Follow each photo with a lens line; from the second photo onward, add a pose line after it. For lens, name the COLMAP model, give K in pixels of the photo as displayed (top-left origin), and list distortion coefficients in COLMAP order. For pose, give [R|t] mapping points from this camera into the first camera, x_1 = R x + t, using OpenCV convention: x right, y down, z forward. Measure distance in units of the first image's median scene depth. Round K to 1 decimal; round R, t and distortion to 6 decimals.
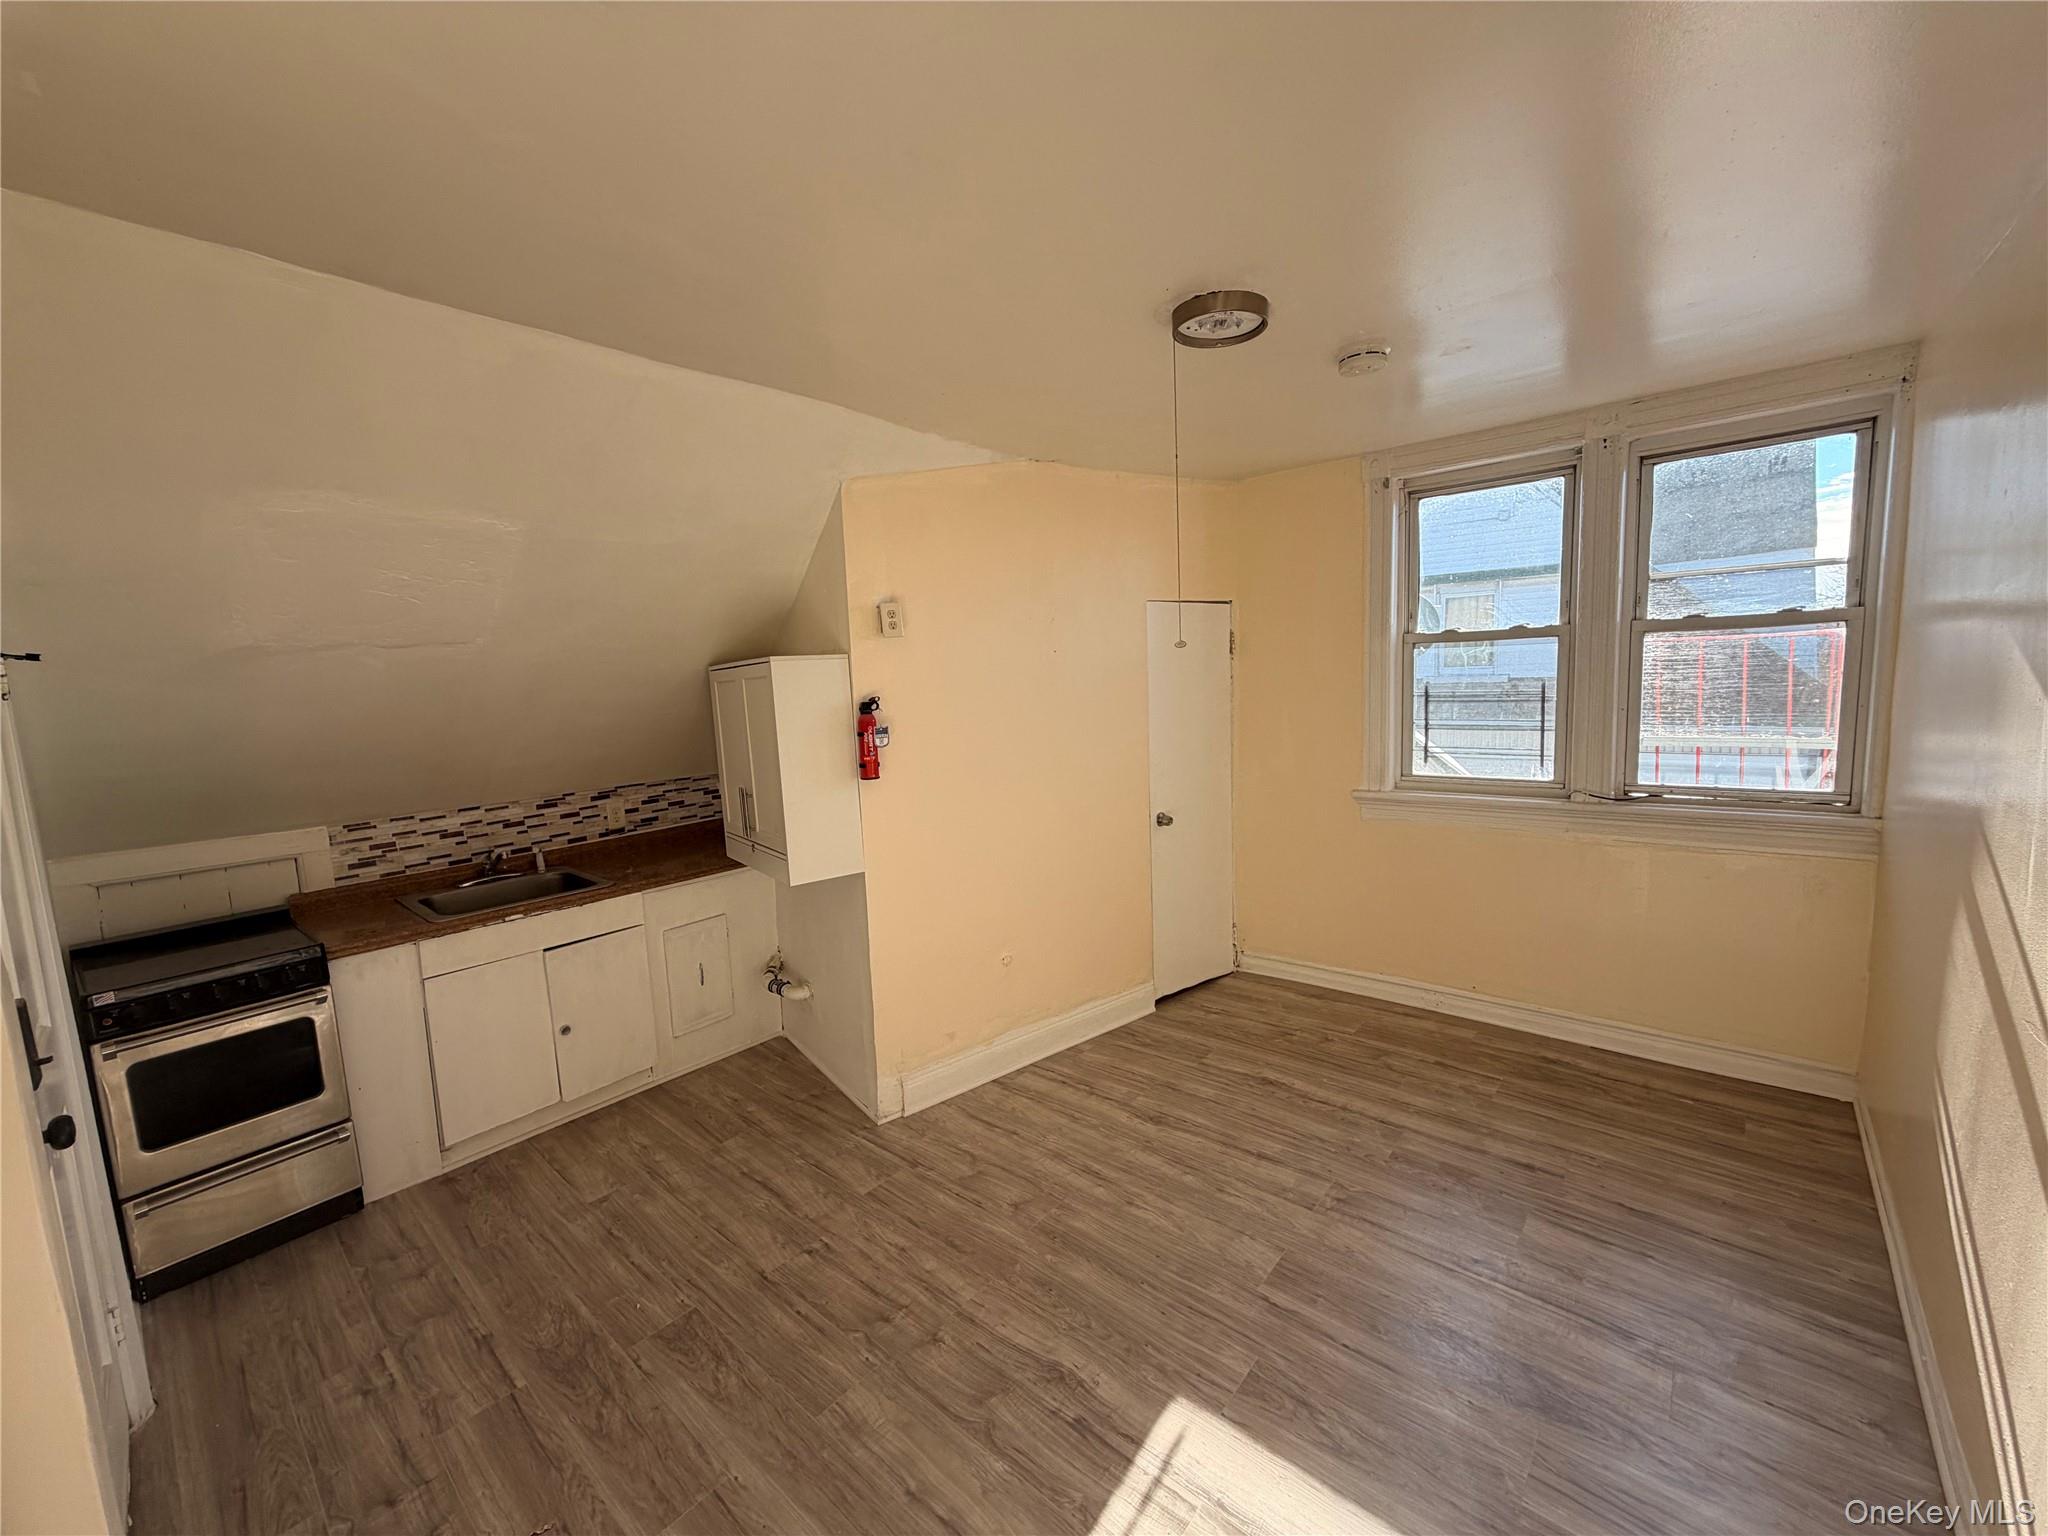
lens RADIAL K [[813.7, 0, 1020.6], [0, 813.7, 766.0], [0, 0, 1]] dist [0.000570, -0.000513]
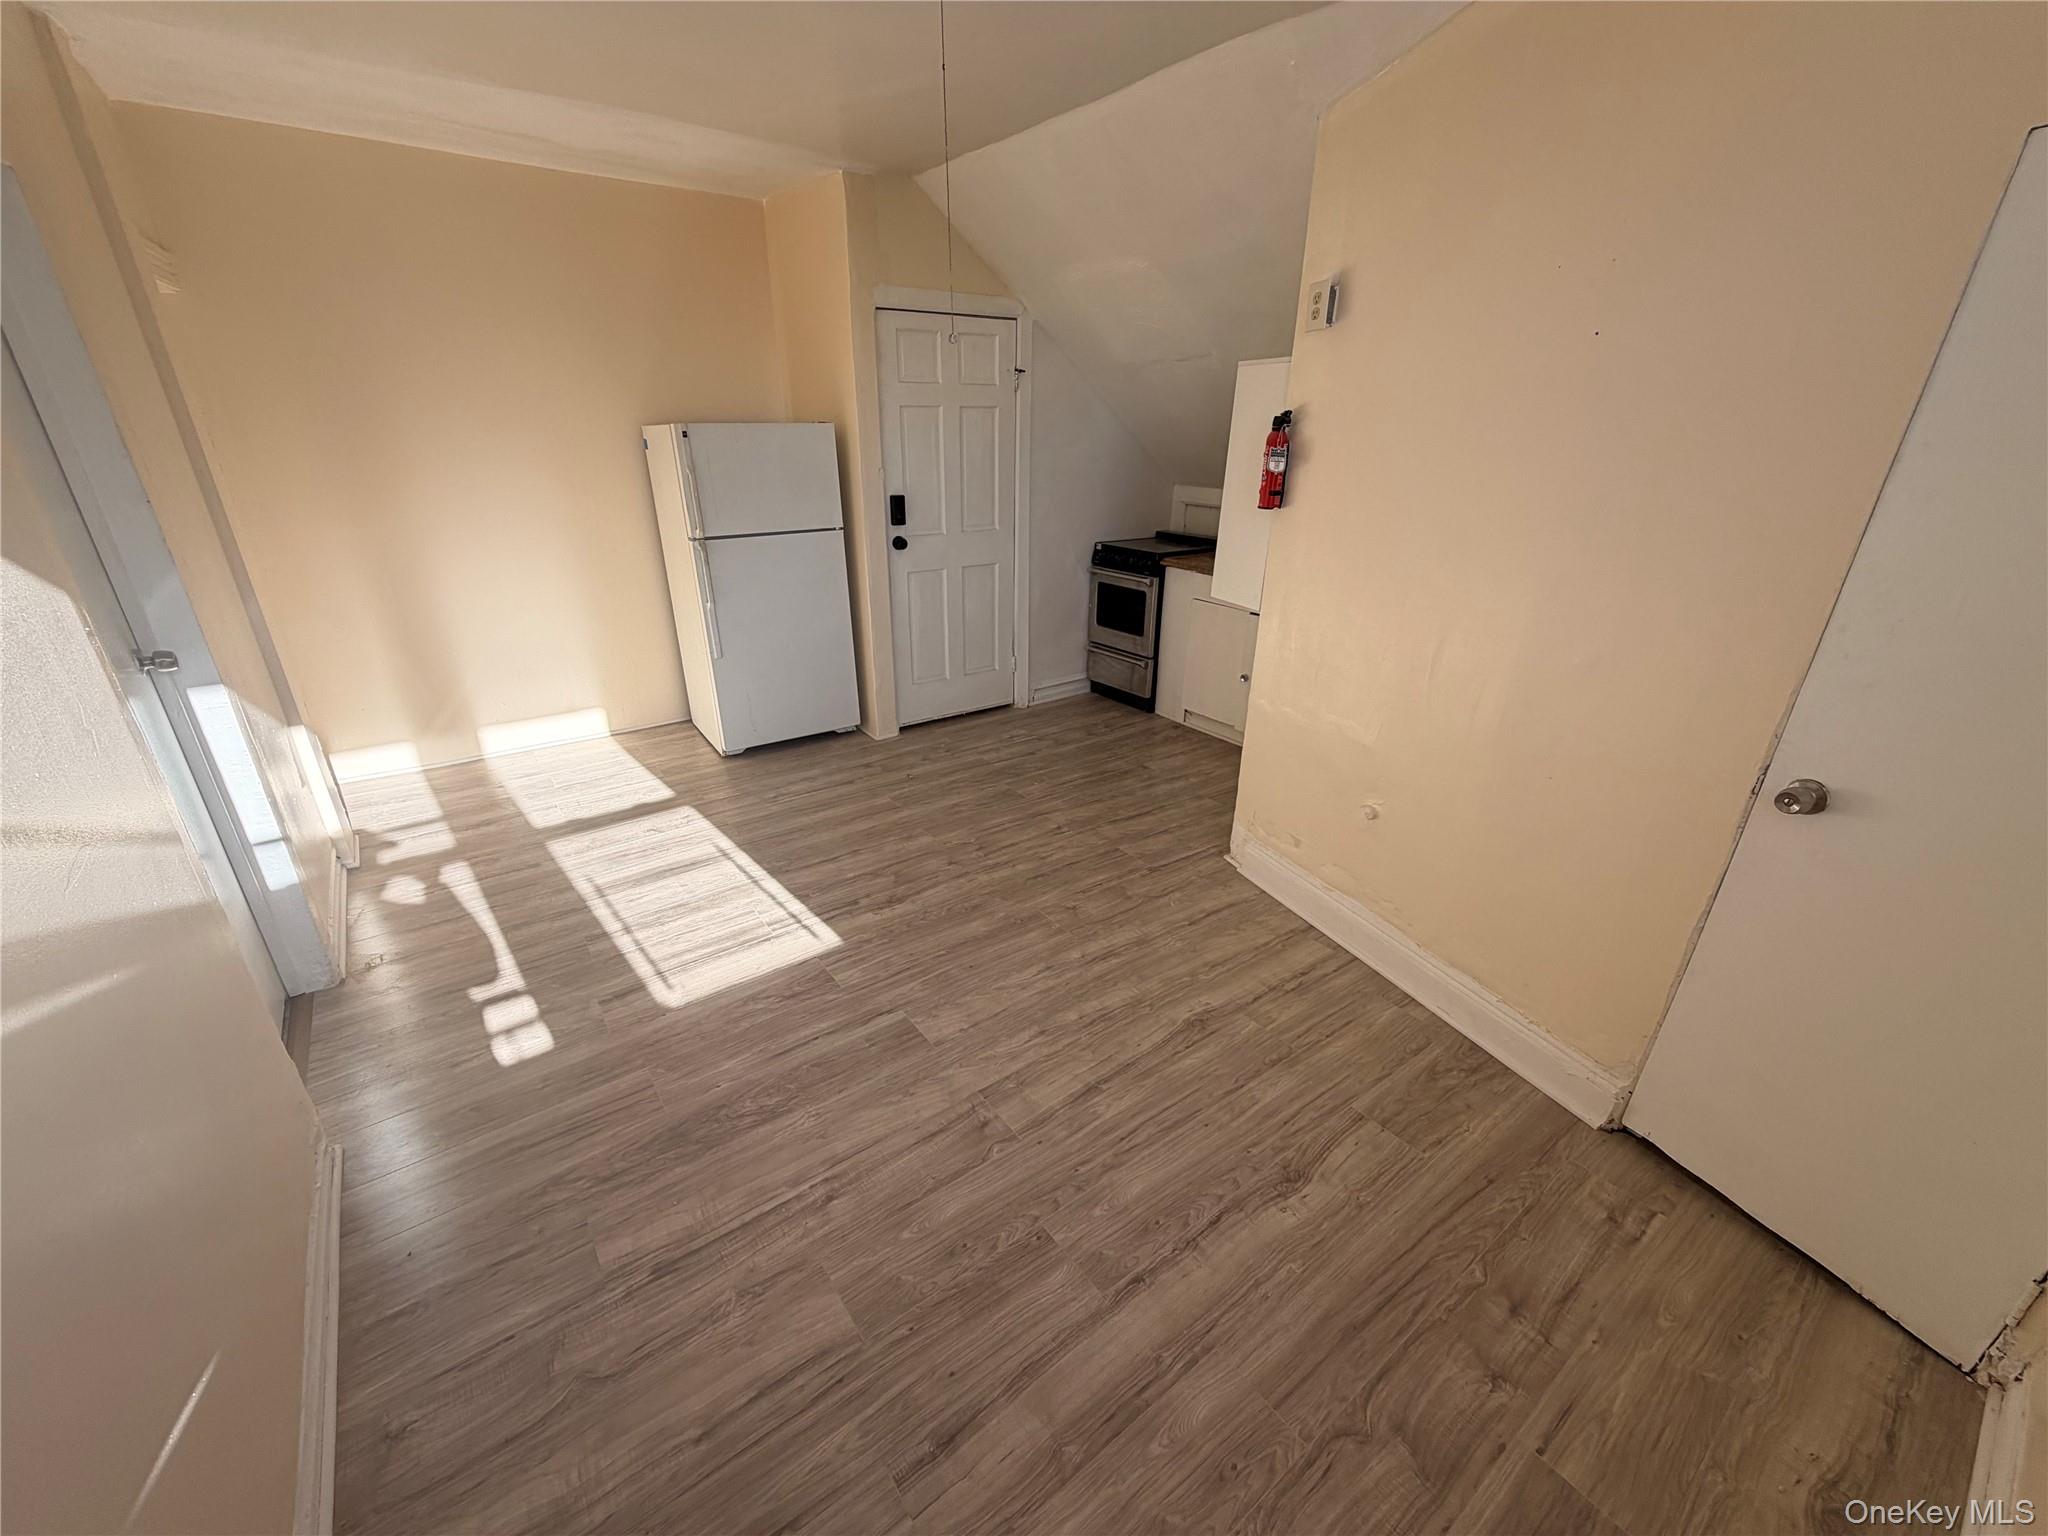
lens RADIAL K [[813.7, 0, 1020.6], [0, 813.7, 766.0], [0, 0, 1]] dist [0.000570, -0.000513]
pose [[-0.218134, 0.416533, -0.882563, 0.881582], [-0.119467, 0.886142, 0.447750, -0.114512], [0.968579, 0.203107, -0.143536, 1.024157]]
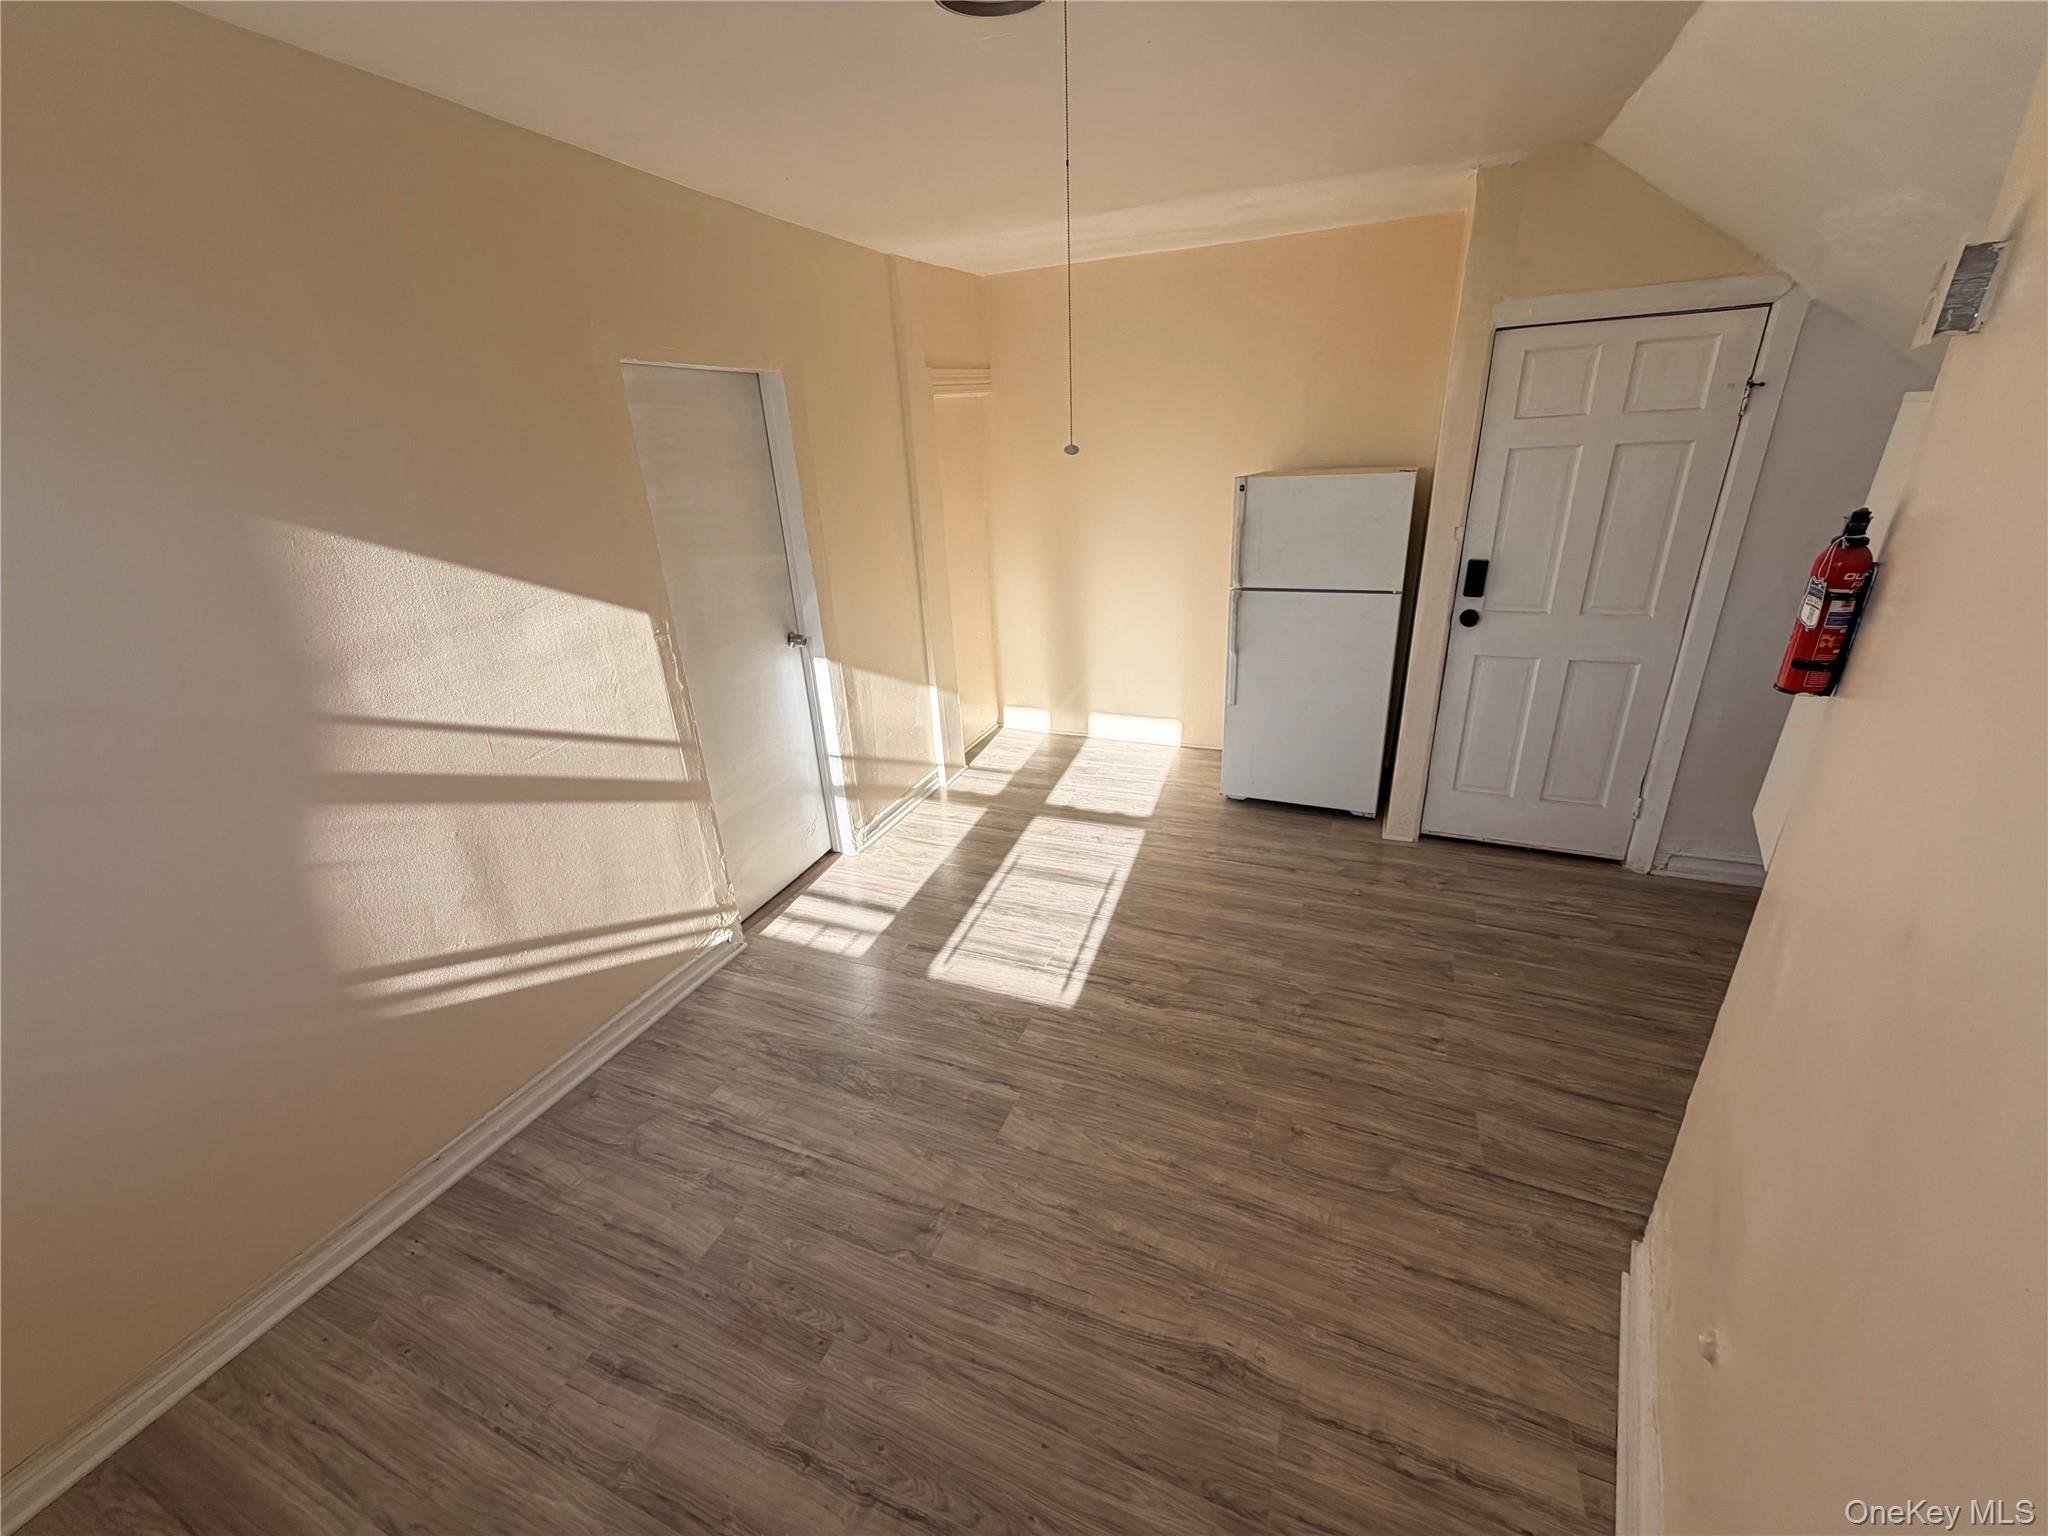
lens RADIAL K [[813.7, 0, 1020.6], [0, 813.7, 766.0], [0, 0, 1]] dist [0.000570, -0.000513]
pose [[-0.946000, 0.198023, -0.256654, 0.397719], [0.047739, 0.868204, 0.493906, -0.217163], [0.320632, 0.454983, -0.830774, 1.400928]]
